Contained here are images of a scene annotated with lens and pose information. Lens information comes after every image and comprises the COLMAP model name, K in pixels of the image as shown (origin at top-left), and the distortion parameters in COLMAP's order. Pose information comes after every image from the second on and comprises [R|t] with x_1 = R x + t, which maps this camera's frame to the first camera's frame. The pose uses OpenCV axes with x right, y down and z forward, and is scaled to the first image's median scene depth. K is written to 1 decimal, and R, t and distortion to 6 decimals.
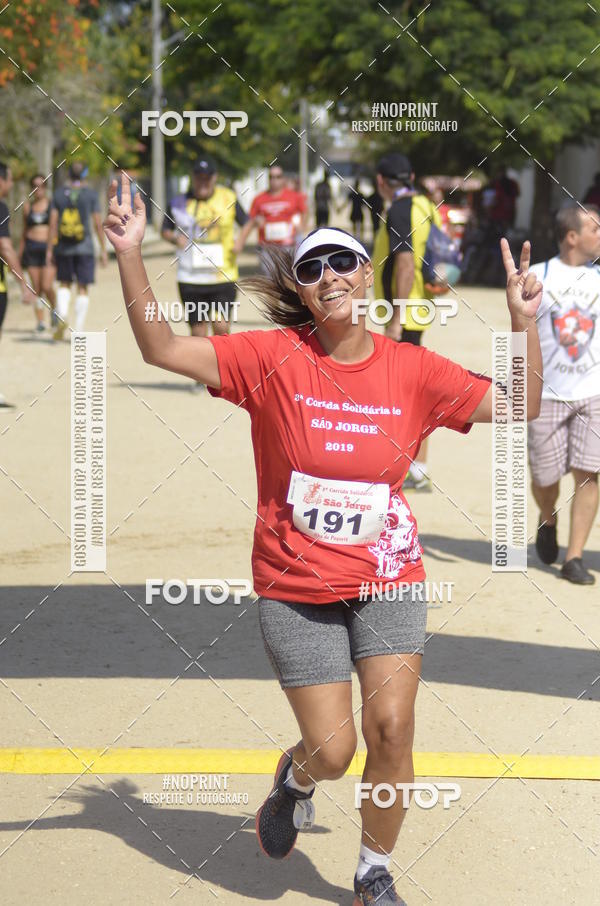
lens RADIAL K [[6628.3, 0, 381.9], [0, 6628.3, 470.8], [0, 0, 1]] dist [0.705884, 0.000000]
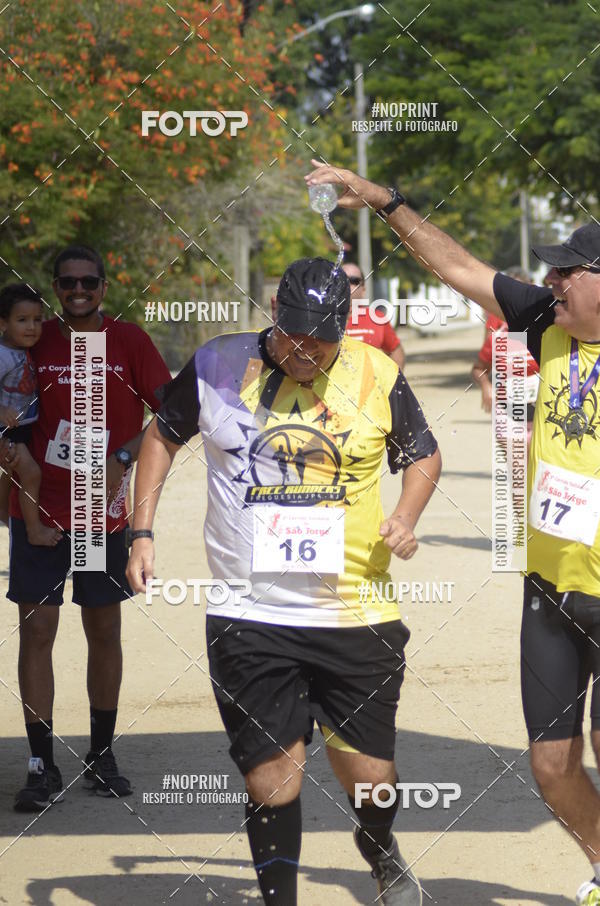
lens RADIAL K [[6628.3, 0, 324.3], [0, 6628.3, 423.9], [0, 0, 1]] dist [0.705884, 0.000000]
pose [[0.999344, -0.018967, -0.030857, -0.011595], [0.018136, 0.999471, -0.026996, -0.000013], [0.031353, 0.026418, 0.999159, 0.094025]]
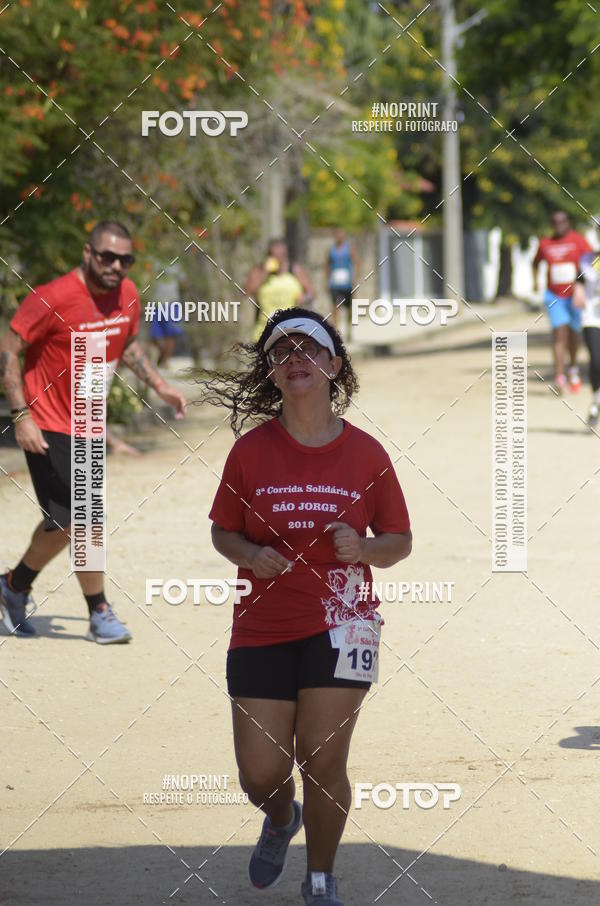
lens RADIAL K [[6628.3, 0, 151.7], [0, 6628.3, 446.7], [0, 0, 1]] dist [0.705884, 0.000000]
pose [[0.997974, -0.013784, 0.062119, -0.104220], [0.015442, 0.999535, -0.026286, -0.006012], [-0.061727, 0.027192, 0.997723, 0.345968]]
